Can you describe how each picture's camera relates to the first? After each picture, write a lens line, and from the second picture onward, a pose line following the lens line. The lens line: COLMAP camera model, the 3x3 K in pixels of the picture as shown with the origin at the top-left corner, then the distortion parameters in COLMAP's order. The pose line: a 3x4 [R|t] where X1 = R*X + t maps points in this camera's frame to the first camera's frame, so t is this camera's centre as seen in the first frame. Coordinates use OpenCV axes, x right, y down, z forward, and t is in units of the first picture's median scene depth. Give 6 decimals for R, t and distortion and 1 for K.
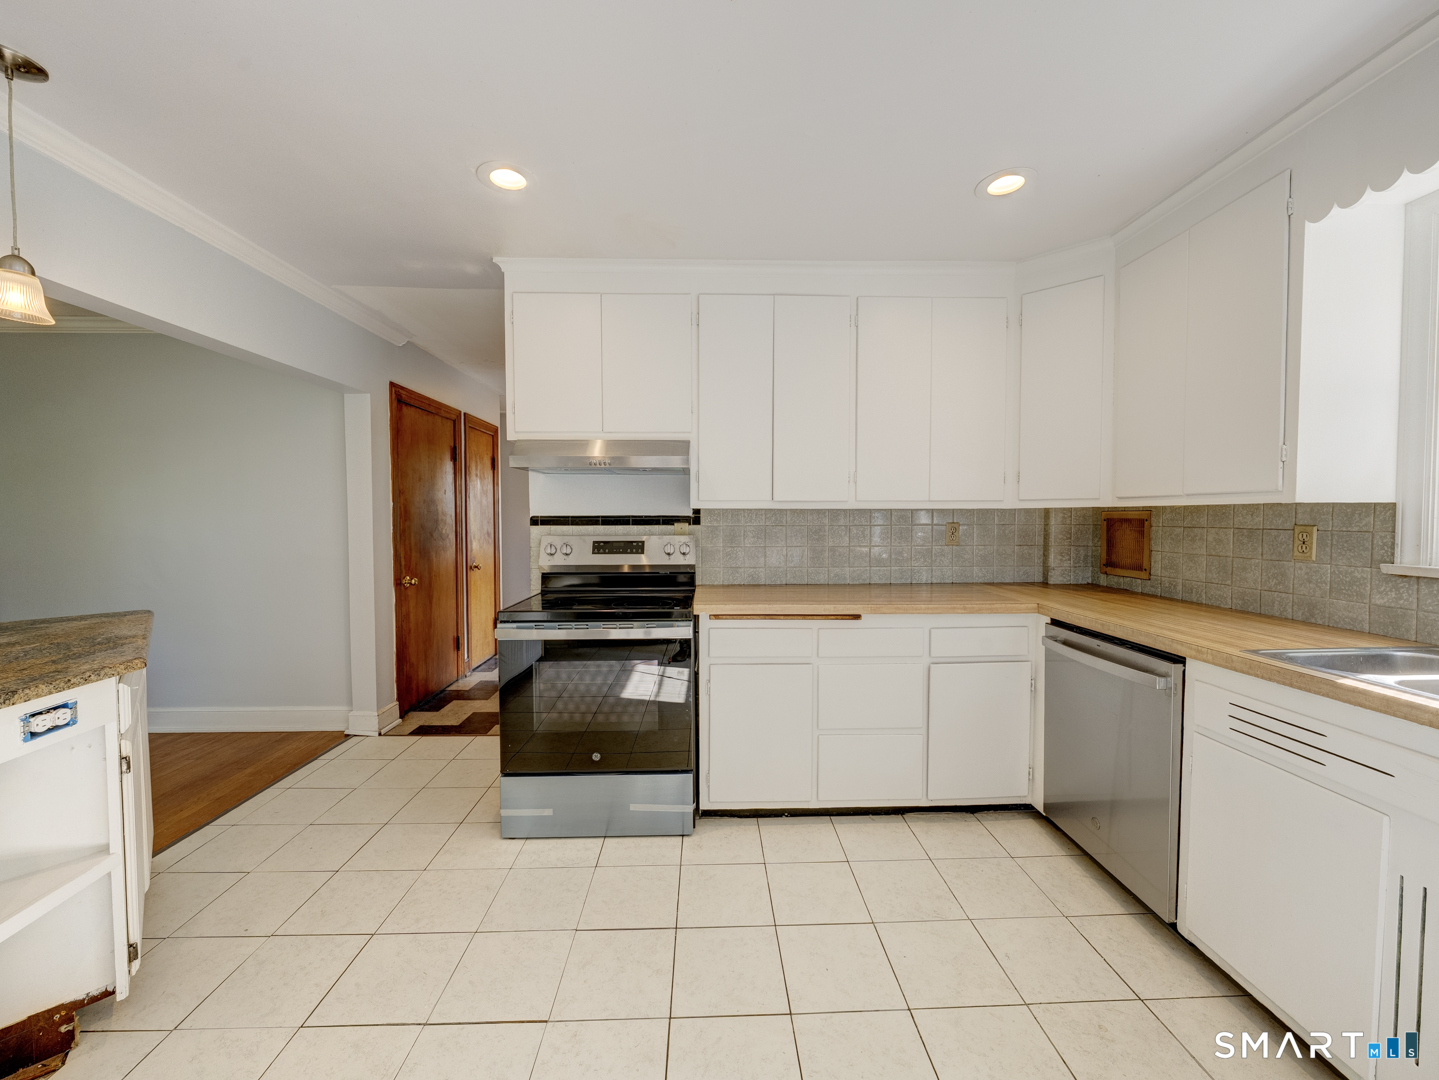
lens RADIAL K [[554.8, 0, 718.8], [0, 554.8, 534.4], [0, 0, 1]] dist [-0.002049, -0.000789]
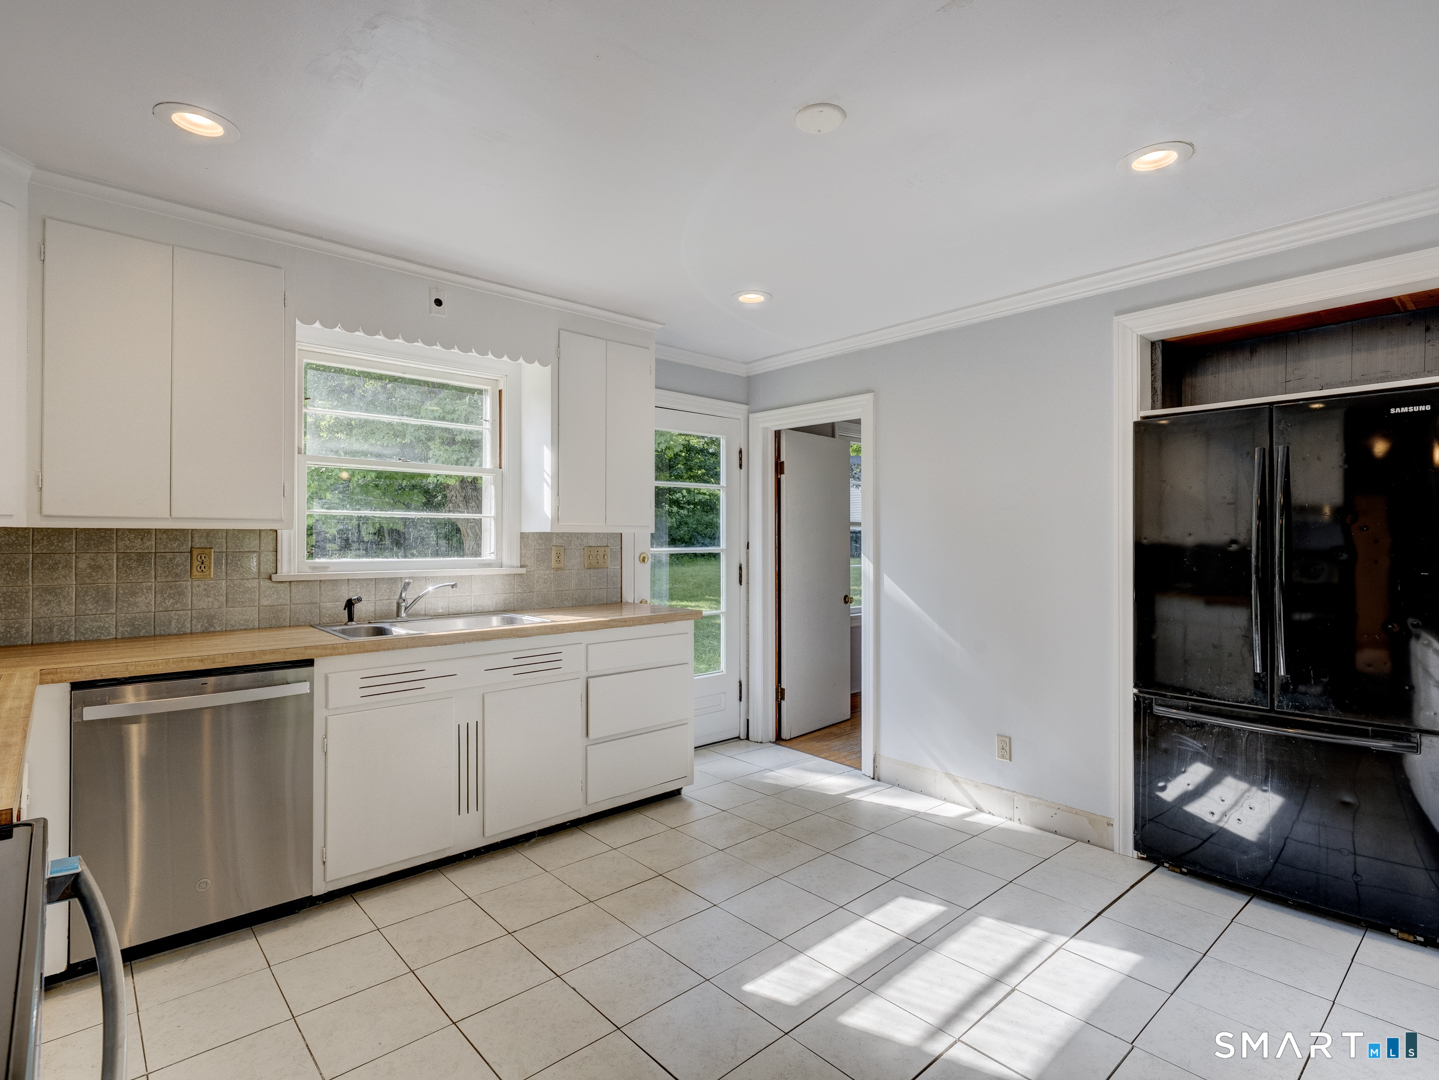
lens RADIAL K [[726.8, 0, 709.4], [0, 726.8, 544.0], [0, 0, 1]] dist [0.001027, 0.000484]
pose [[-0.635251, -0.007701, 0.772268, -0.619085], [0.023408, 0.999299, 0.029220, -0.035360], [-0.771951, 0.036639, -0.634625, 0.901452]]
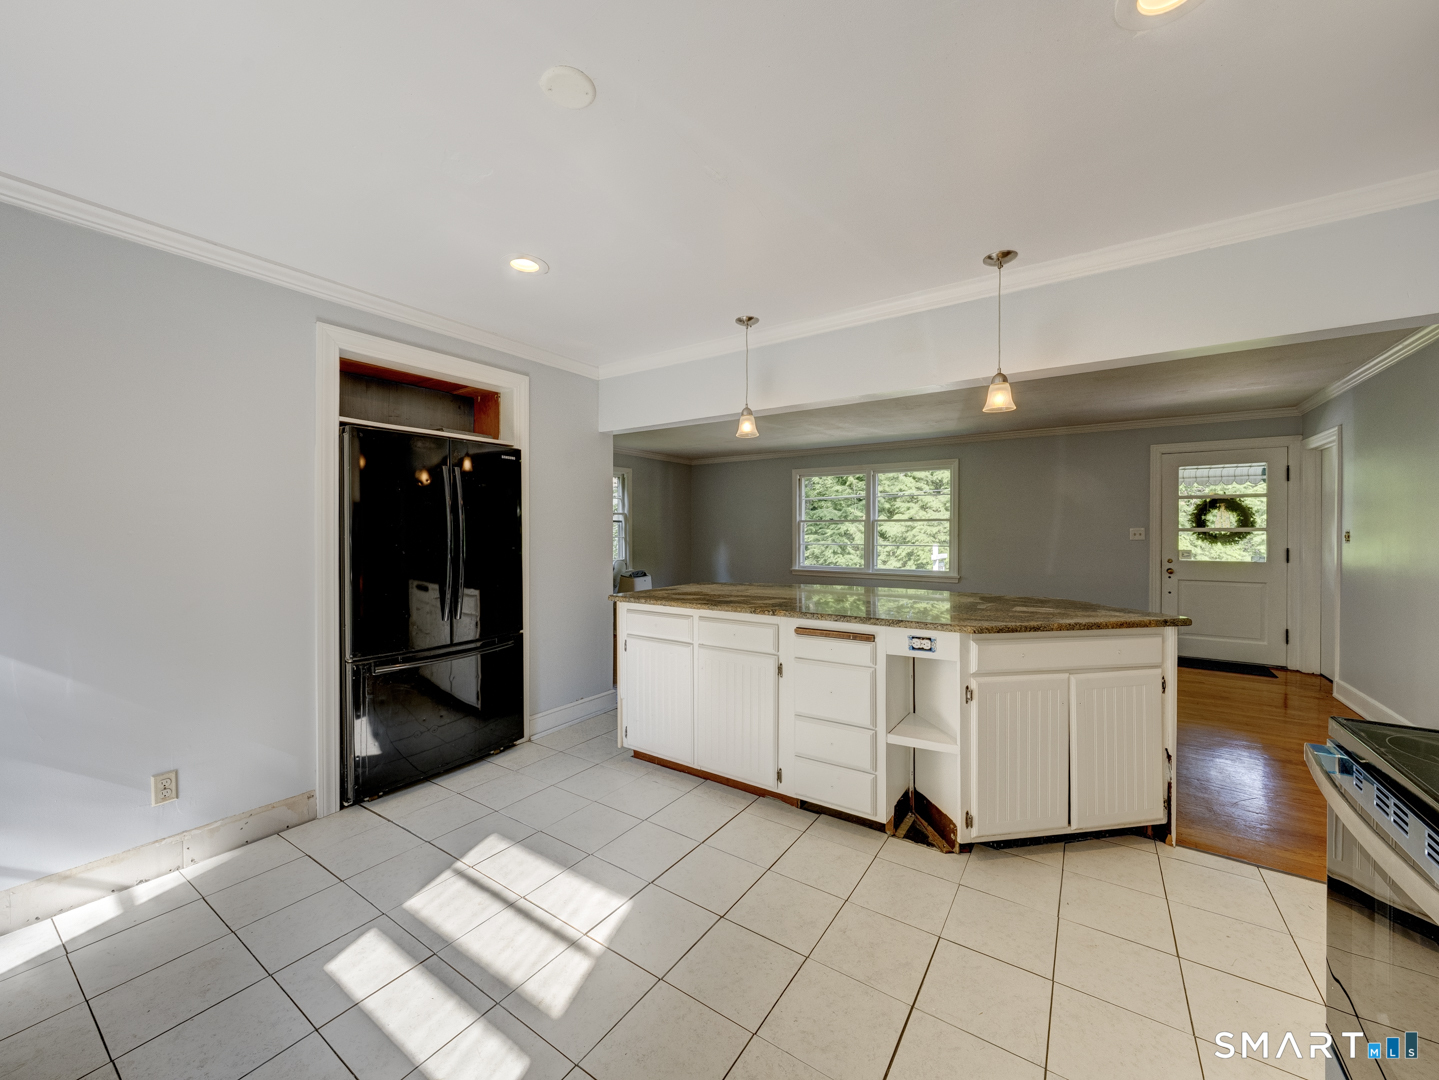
lens RADIAL K [[554.8, 0, 729.6], [0, 554.8, 527.2], [0, 0, 1]] dist [-0.002049, -0.000789]
pose [[-0.584386, -0.003593, -0.811468, 0.322677], [-0.028032, 0.999483, 0.015762, -0.029324], [0.810992, 0.031958, -0.584184, 0.782231]]
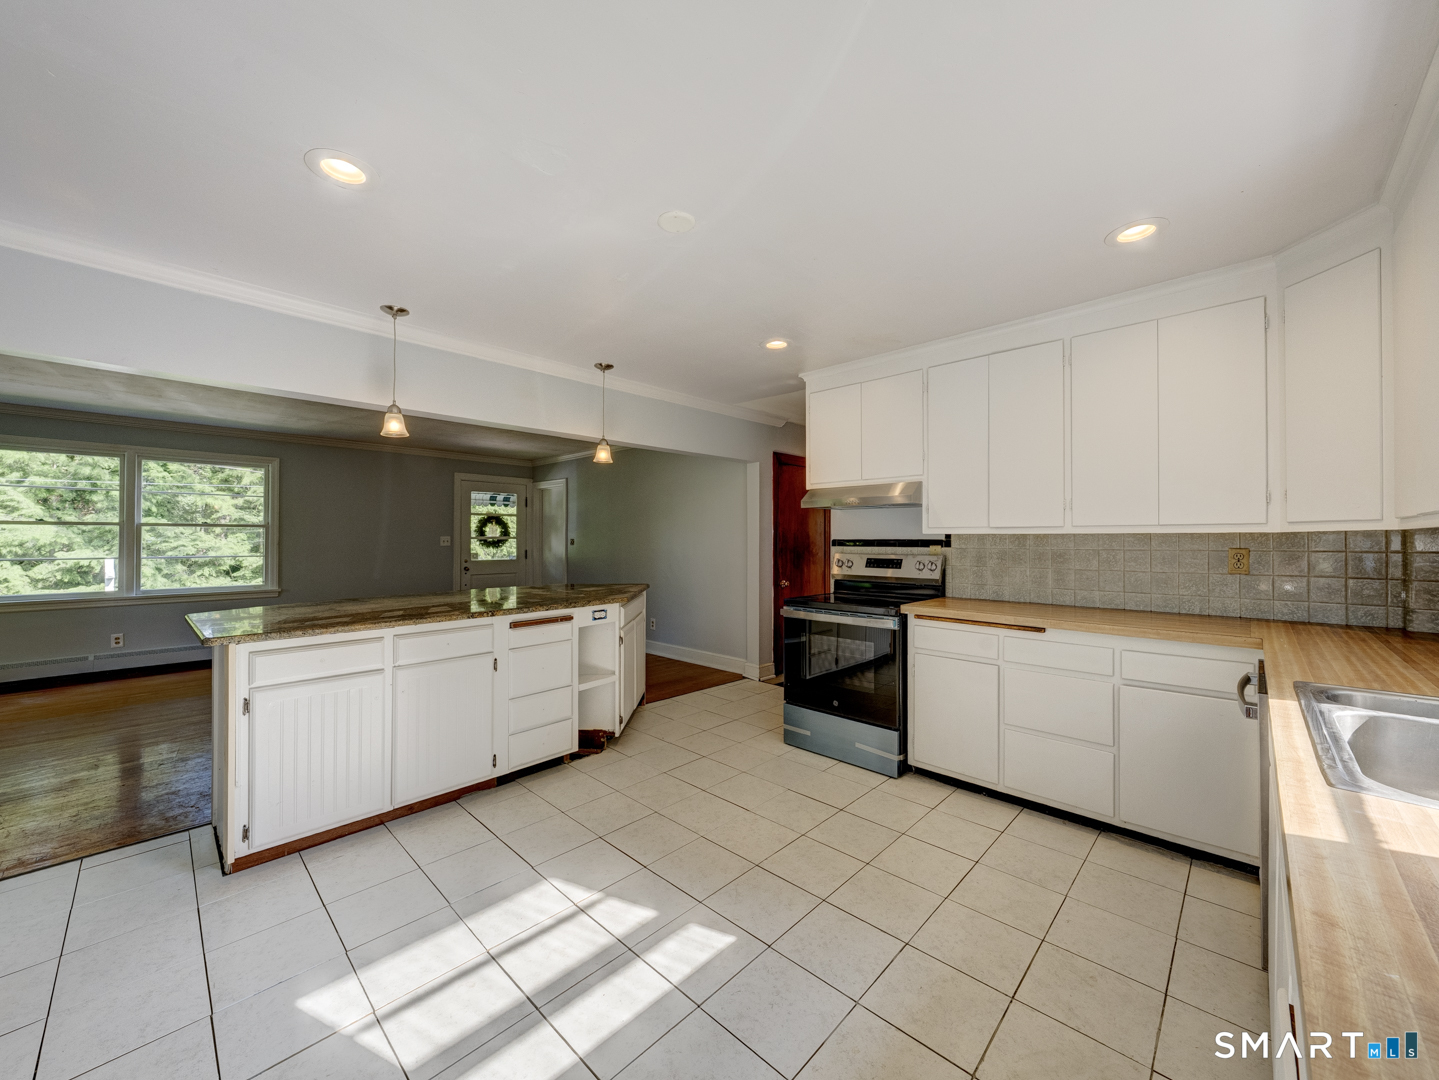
lens RADIAL K [[554.8, 0, 714.6], [0, 554.8, 535.8], [0, 0, 1]] dist [-0.002049, -0.000789]
pose [[0.694777, -0.002279, -0.719222, 0.570388], [-0.026296, 0.999246, -0.028568, 0.007018], [0.718745, 0.038761, 0.694193, -0.248028]]
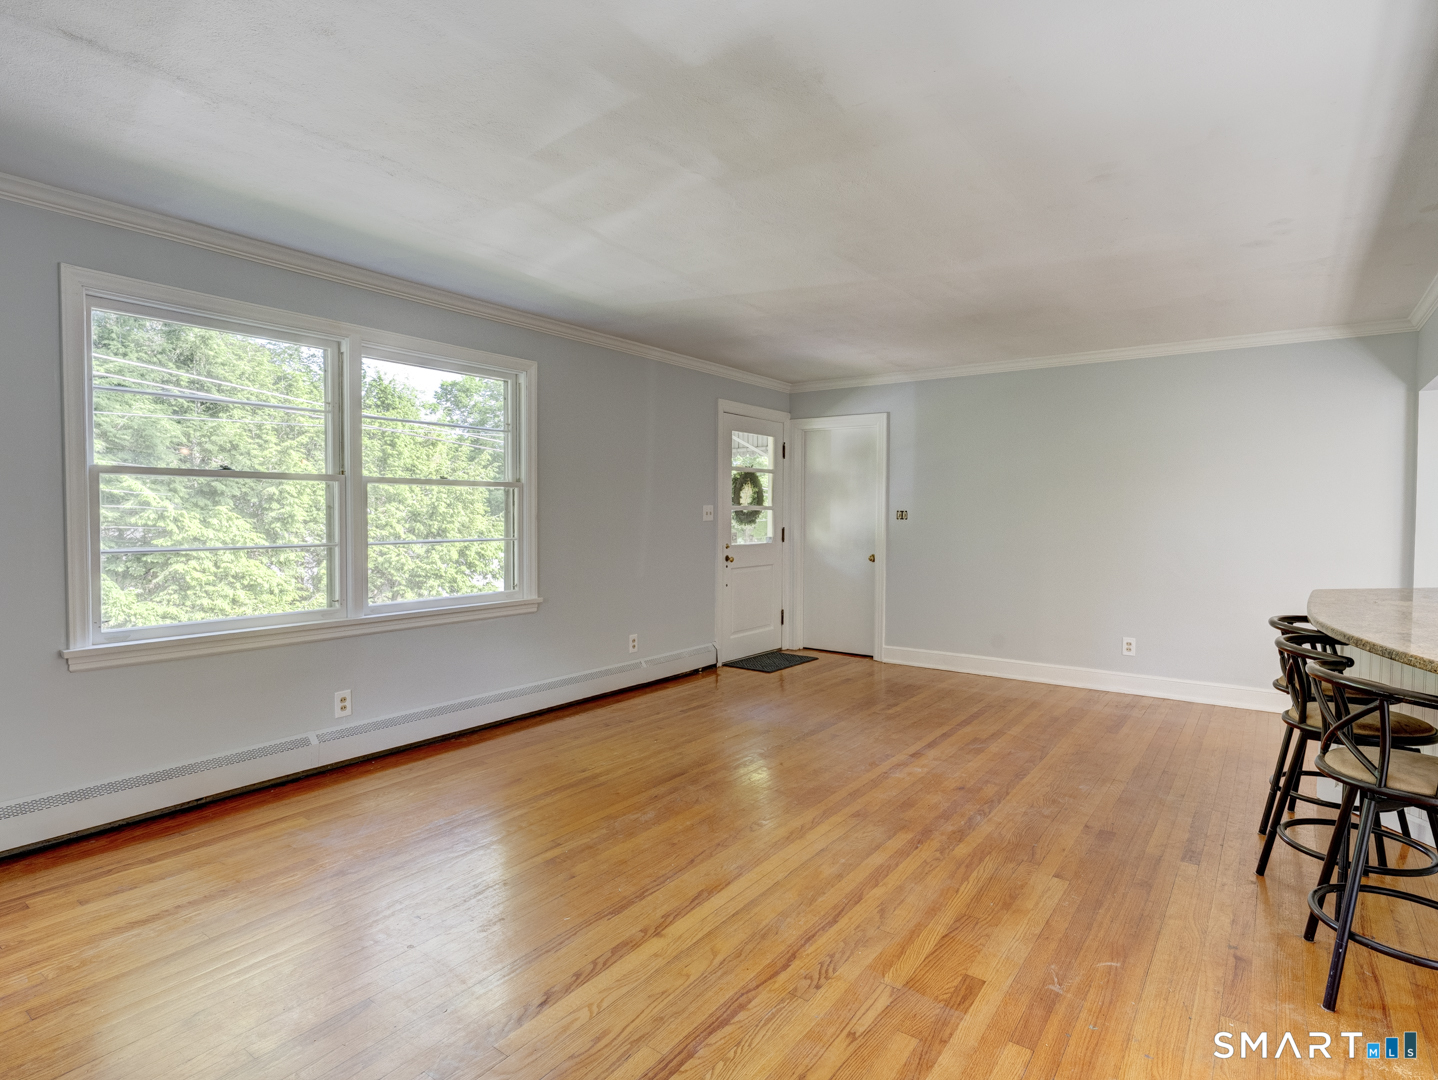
lens RADIAL K [[787.2, 0, 707.0], [0, 787.2, 535.3], [0, 0, 1]] dist [0.011618, 0.000622]
pose [[0.789615, 0.025647, -0.613067, -1.082566], [-0.028061, 0.999590, 0.005675, 0.046935], [0.612961, 0.012722, 0.790011, -1.240238]]
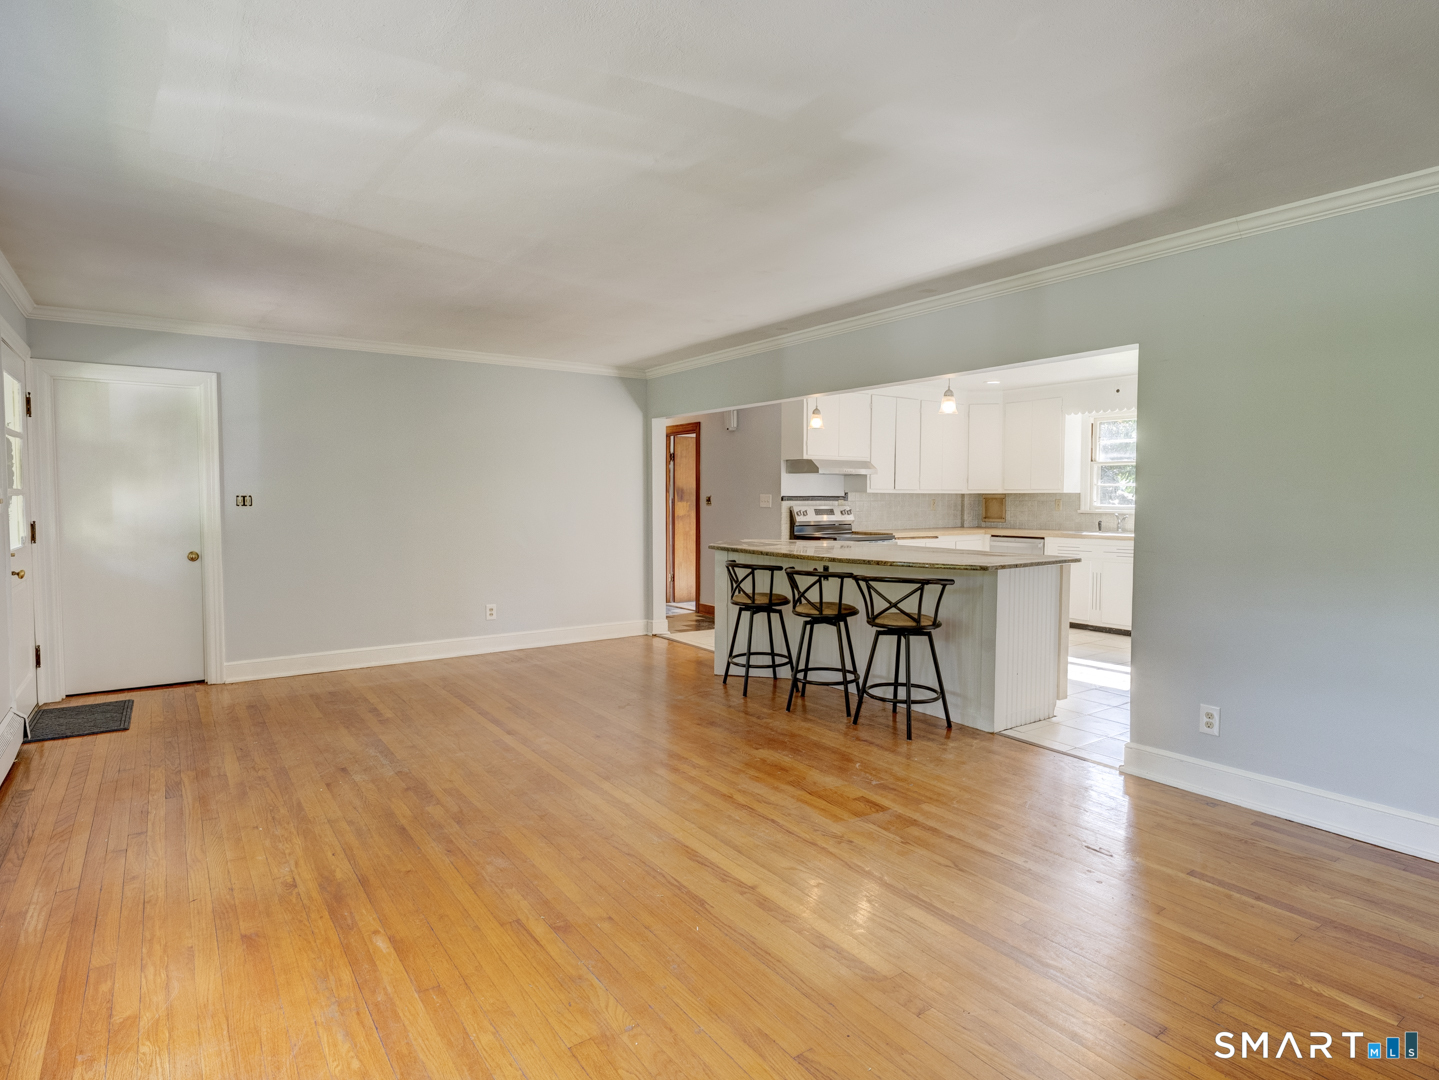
lens RADIAL K [[797.5, 0, 757.9], [0, 797.5, 526.9], [0, 0, 1]] dist [-0.001679, -0.000170]
pose [[0.813626, -0.019888, 0.581049, -2.363705], [0.017894, 0.999798, 0.009164, 0.053909], [-0.581114, 0.002941, 0.813817, -1.381572]]
